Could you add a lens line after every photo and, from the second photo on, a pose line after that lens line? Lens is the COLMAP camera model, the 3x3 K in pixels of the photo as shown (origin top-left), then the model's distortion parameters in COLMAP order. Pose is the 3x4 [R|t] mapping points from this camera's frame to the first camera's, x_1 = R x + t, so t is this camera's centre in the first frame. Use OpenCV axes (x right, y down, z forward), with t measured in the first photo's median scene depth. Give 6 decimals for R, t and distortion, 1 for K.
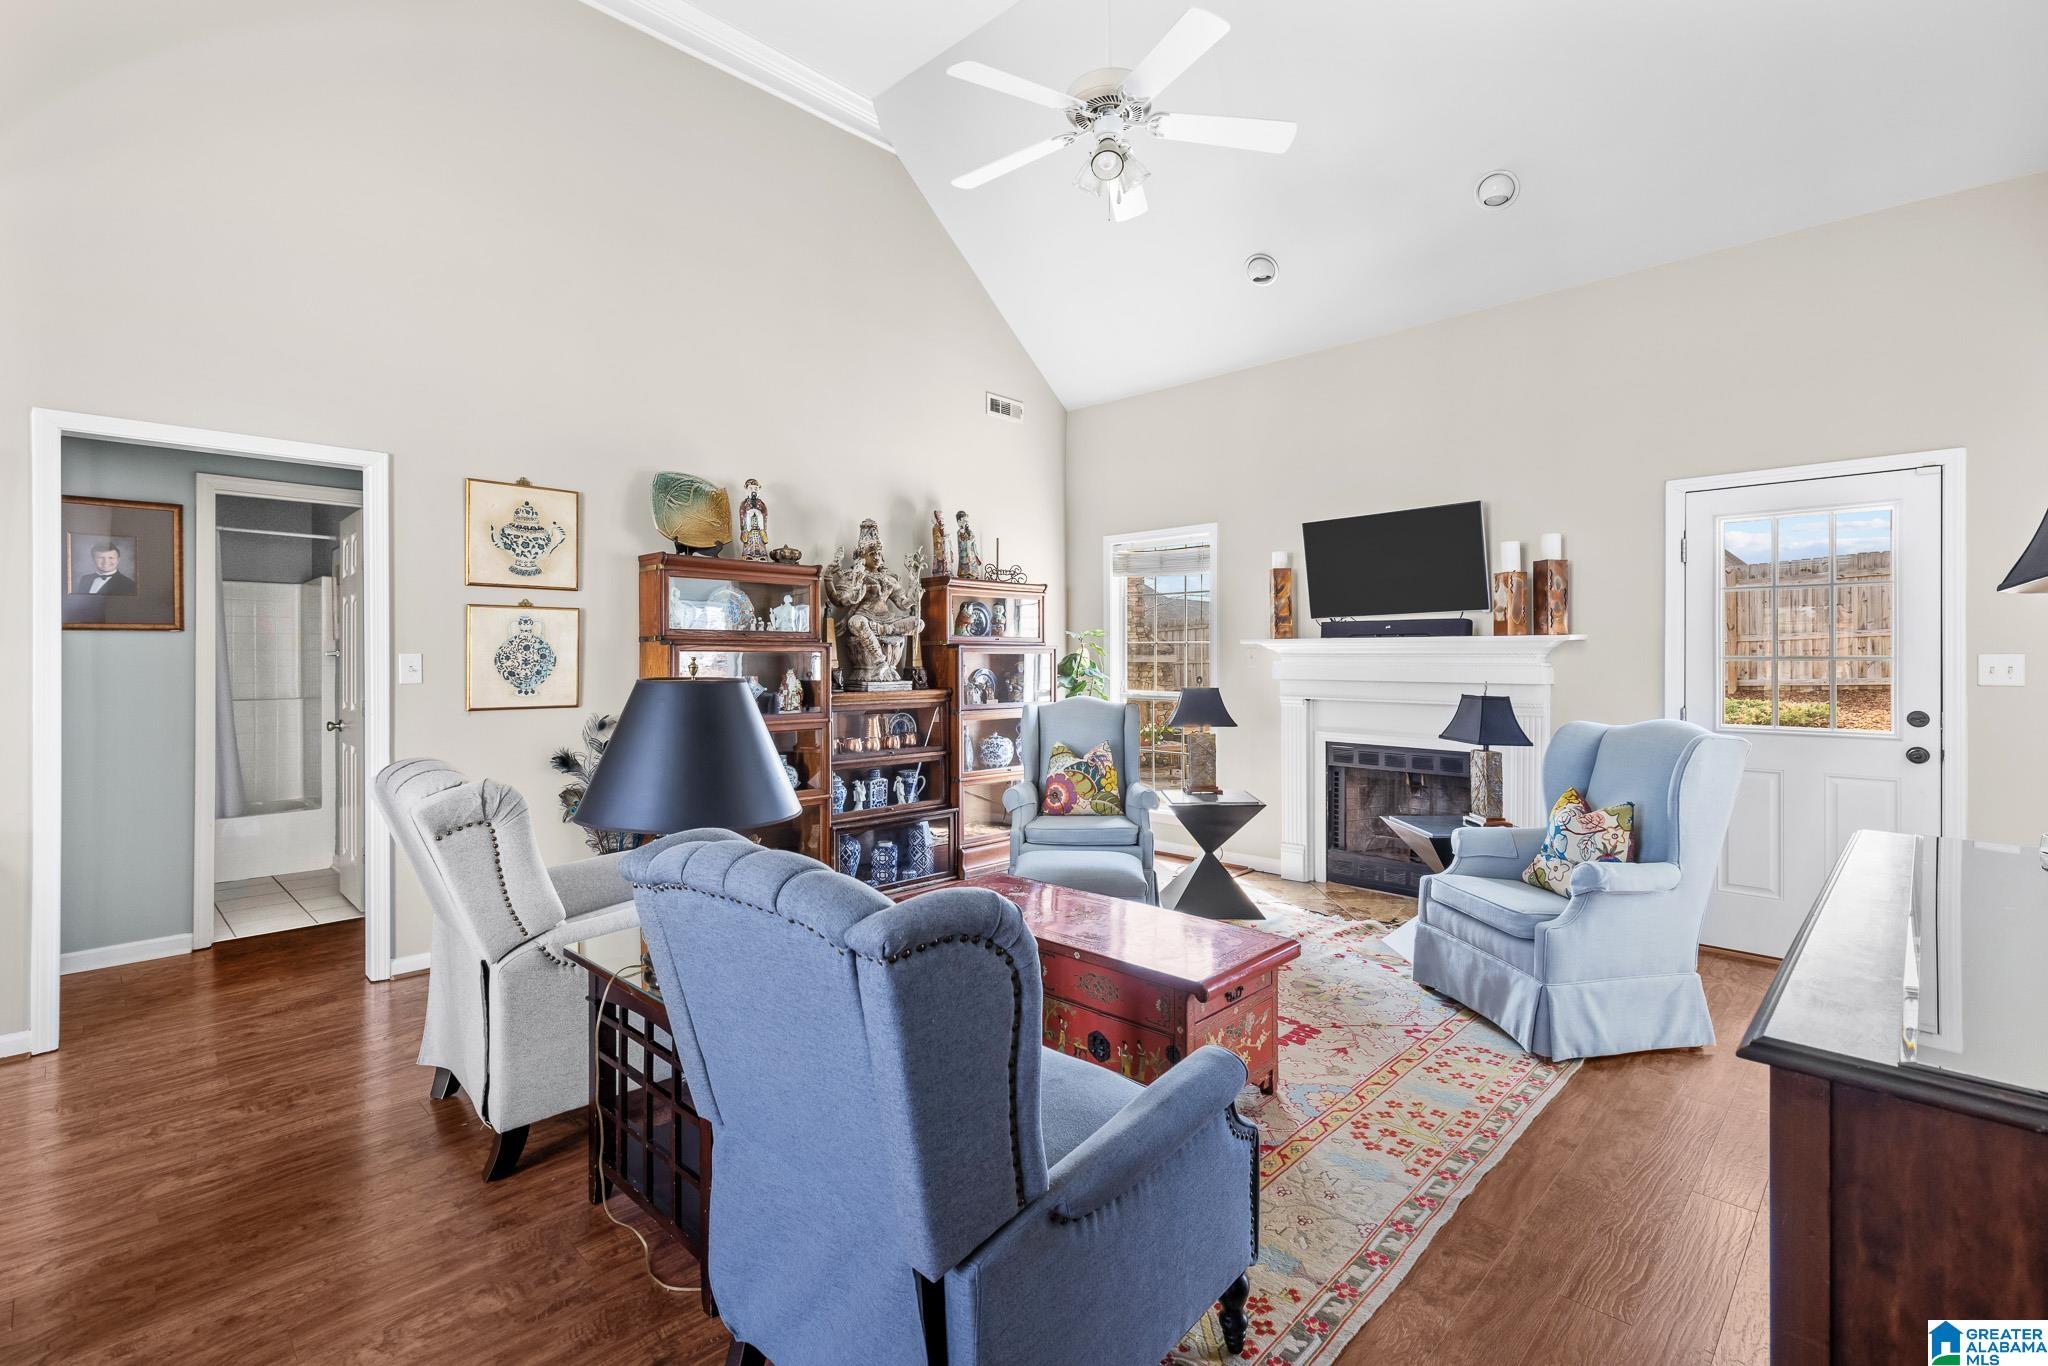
lens RADIAL K [[926.4, 0, 1020.9], [0, 926.4, 655.6], [0, 0, 1]] dist [0.006684, -0.001091]
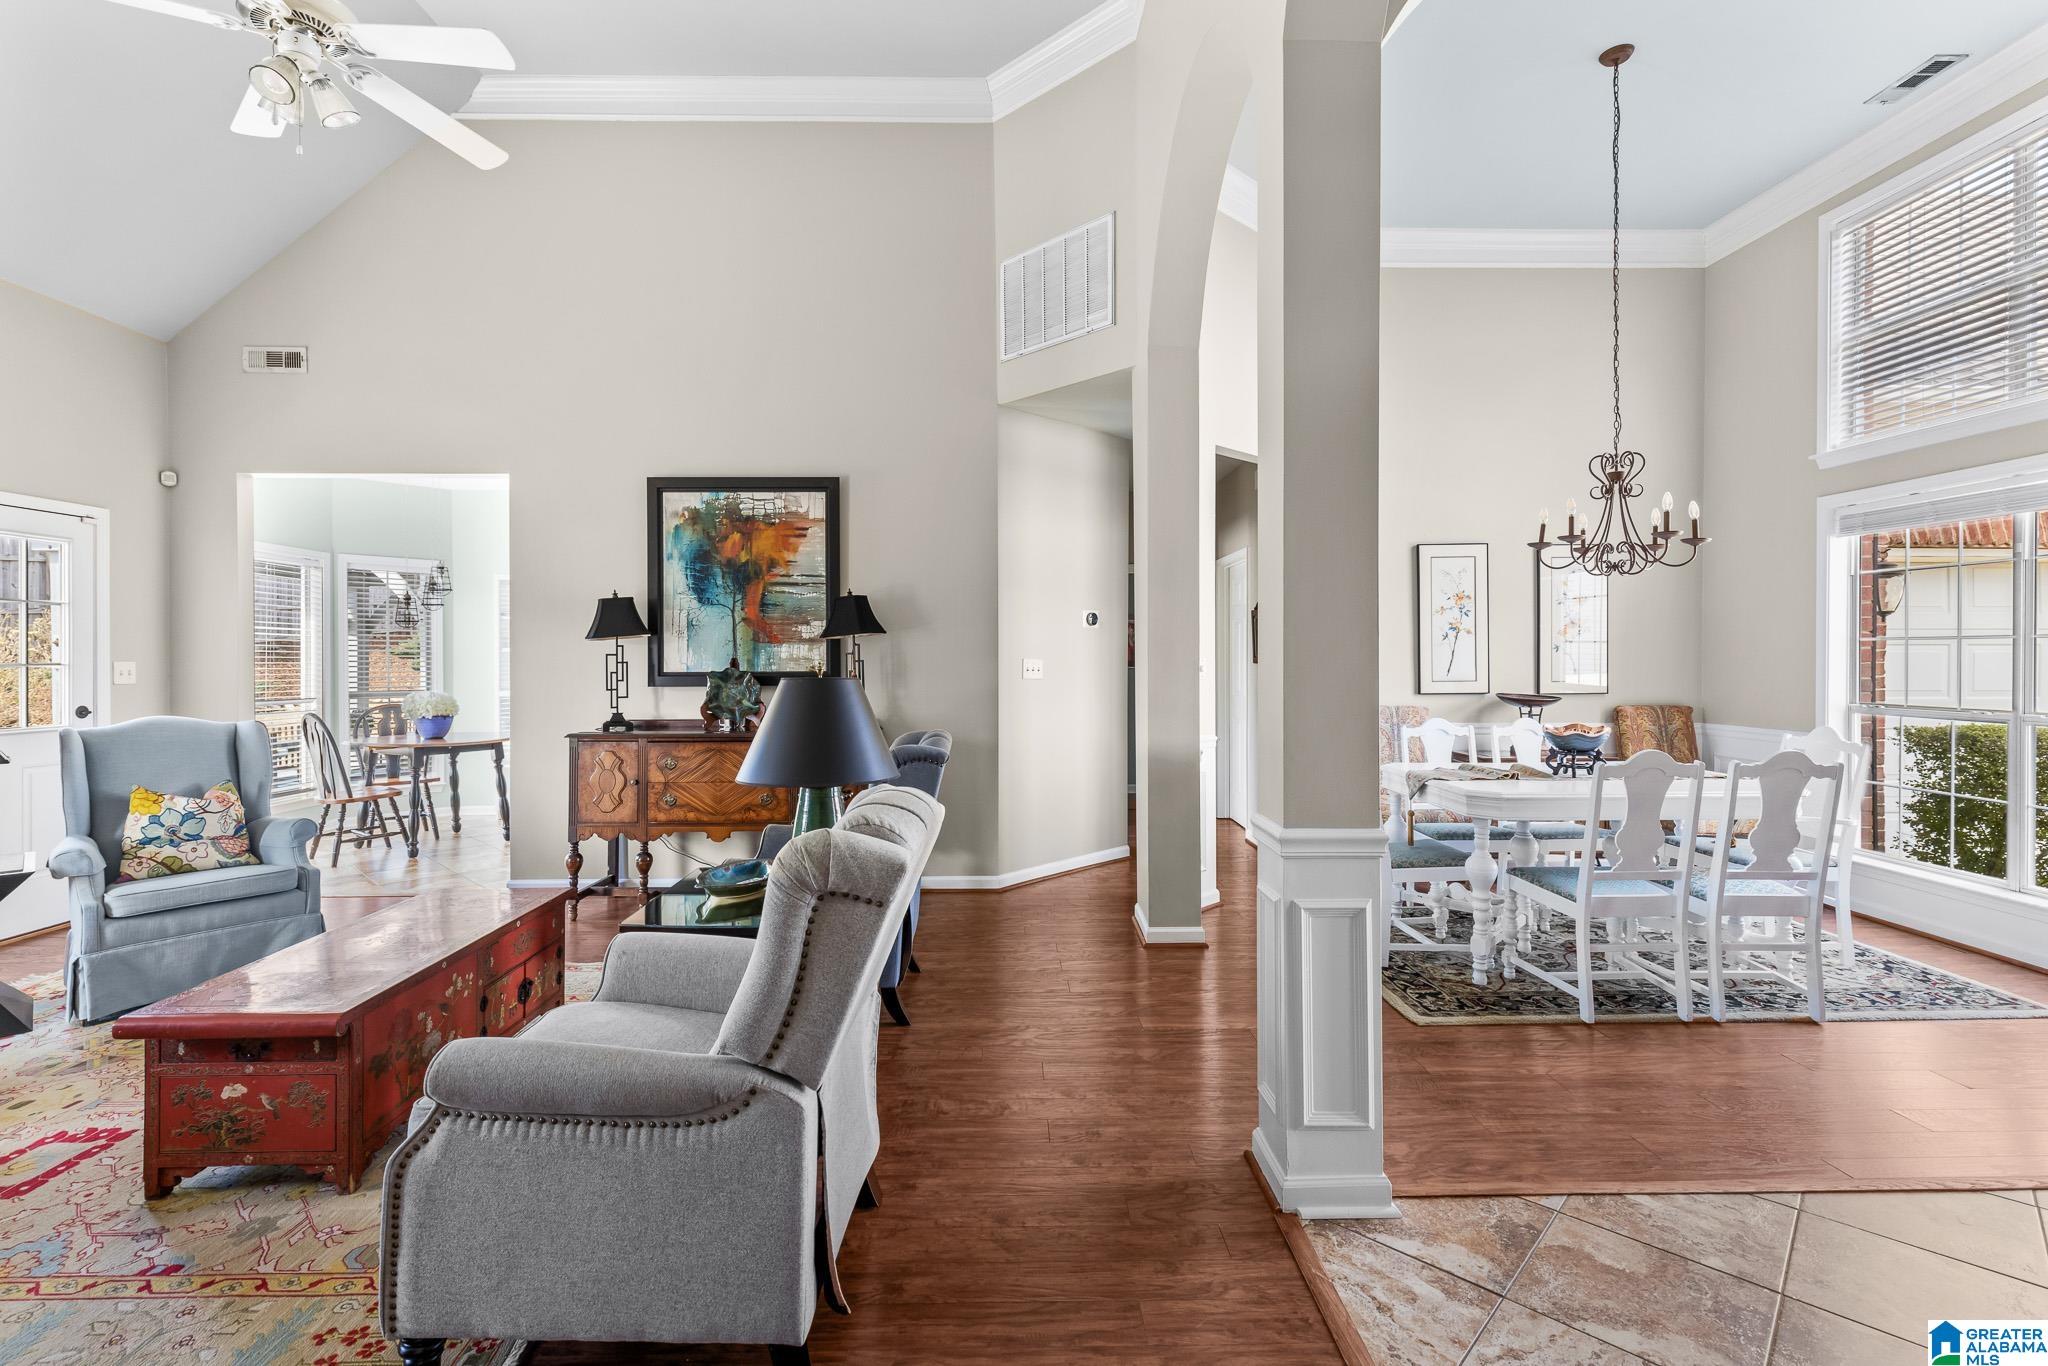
lens RADIAL K [[926.4, 0, 1020.9], [0, 926.4, 655.6], [0, 0, 1]] dist [0.006684, -0.001091]
pose [[-0.711307, 0.005458, 0.702860, -0.637819], [0.001749, 0.999980, -0.005996, 0.000410], [-0.702879, -0.003036, -0.711303, 0.742117]]
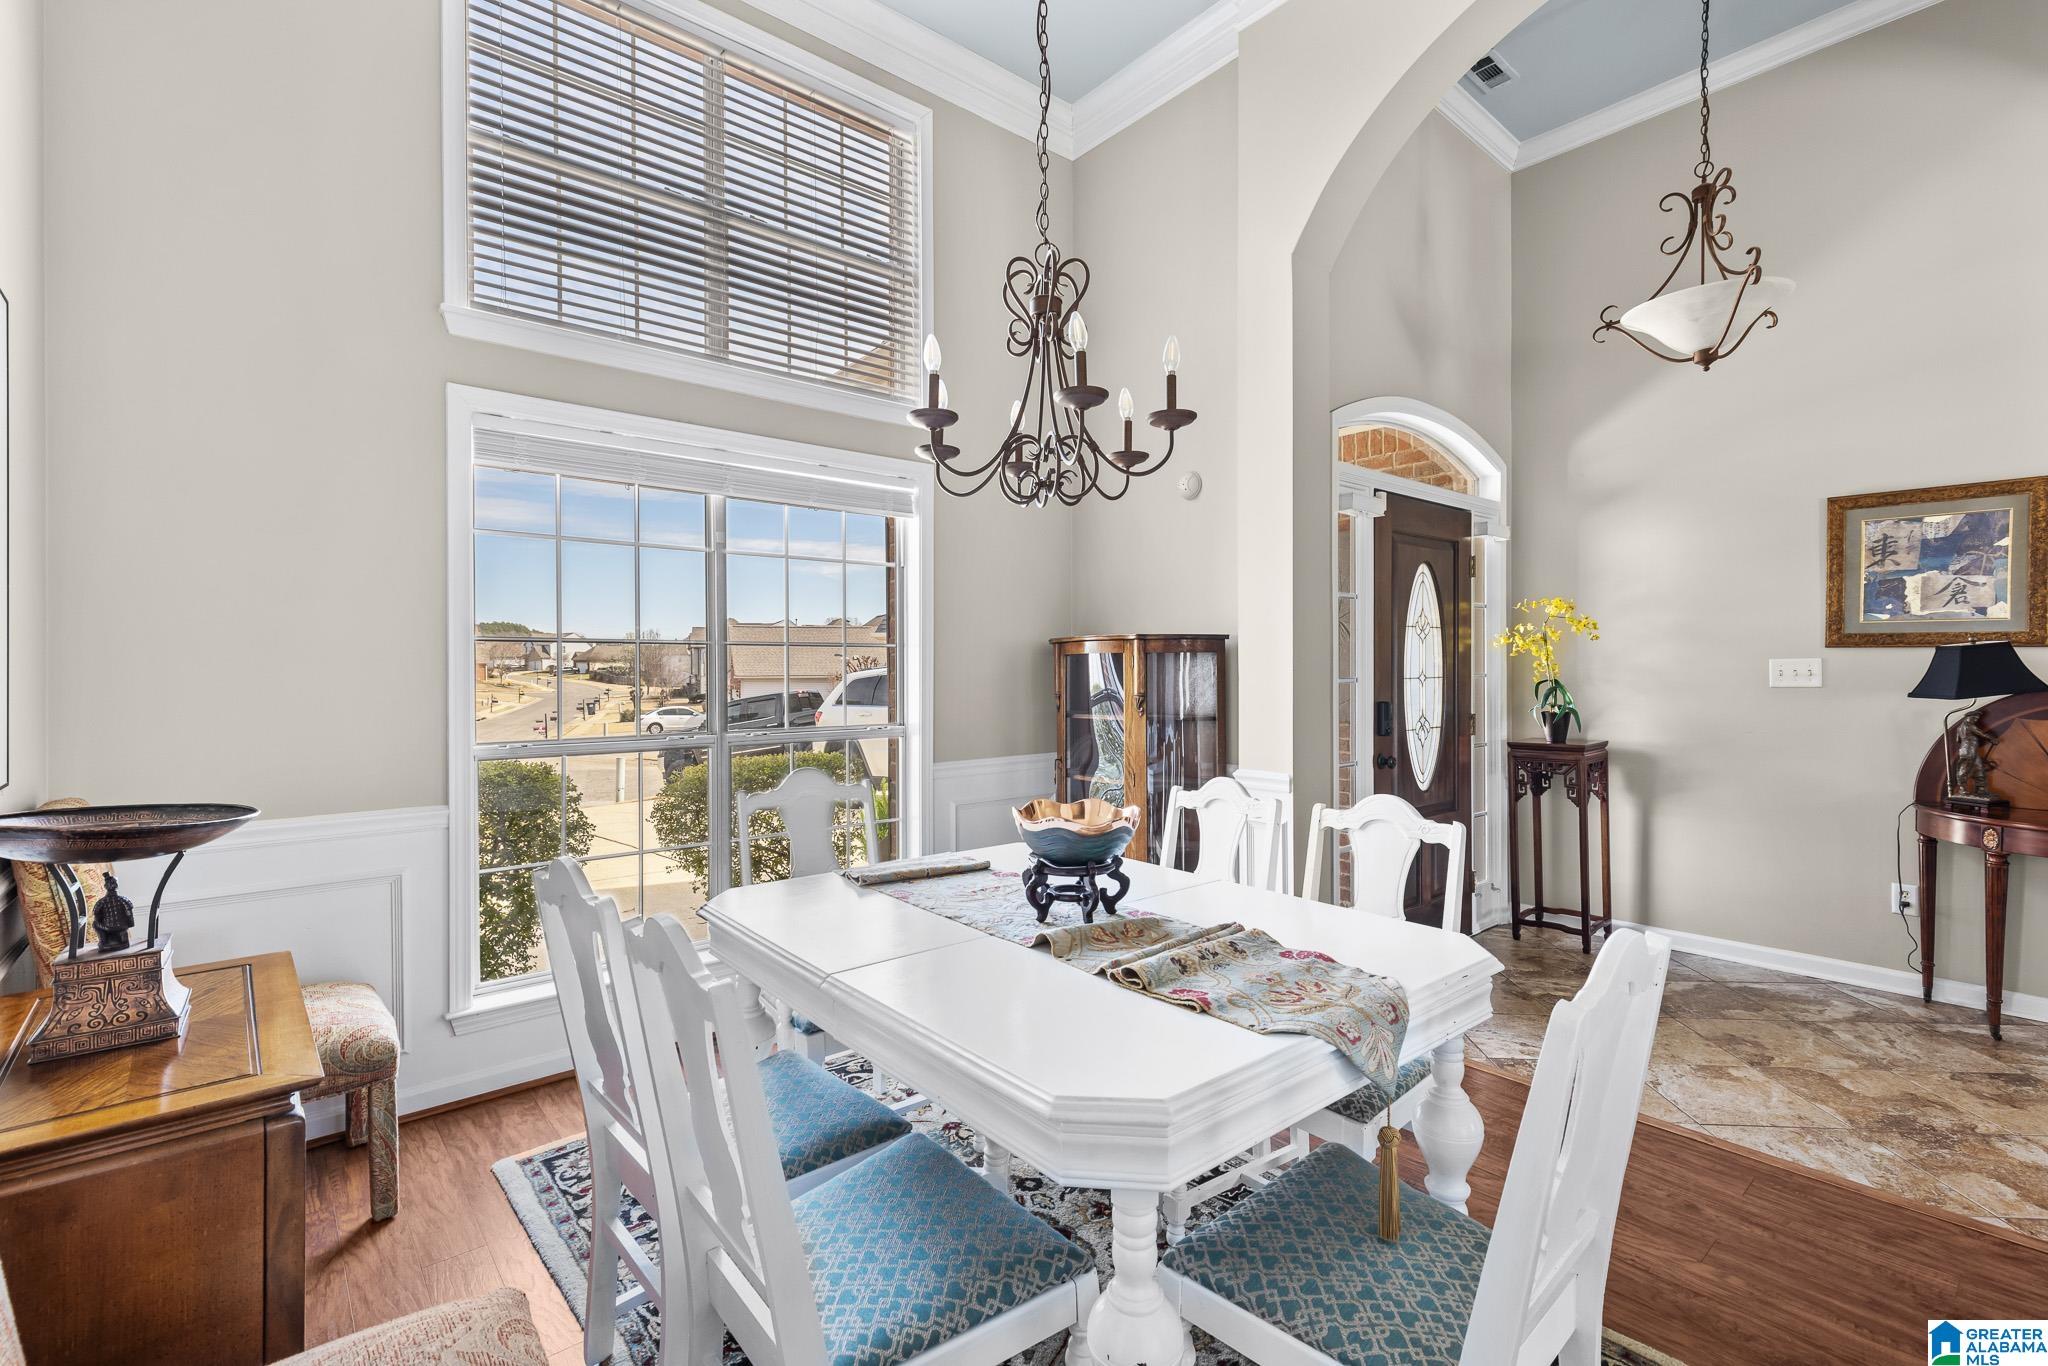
lens RADIAL K [[916.2, 0, 1025.7], [0, 916.2, 672.8], [0, 0, 1]] dist [0.007564, -0.000996]
pose [[-0.096142, 0.009119, -0.995326, -0.028181], [0.008520, 0.999929, 0.008338, -0.001133], [0.995331, -0.007679, -0.096213, -0.171535]]
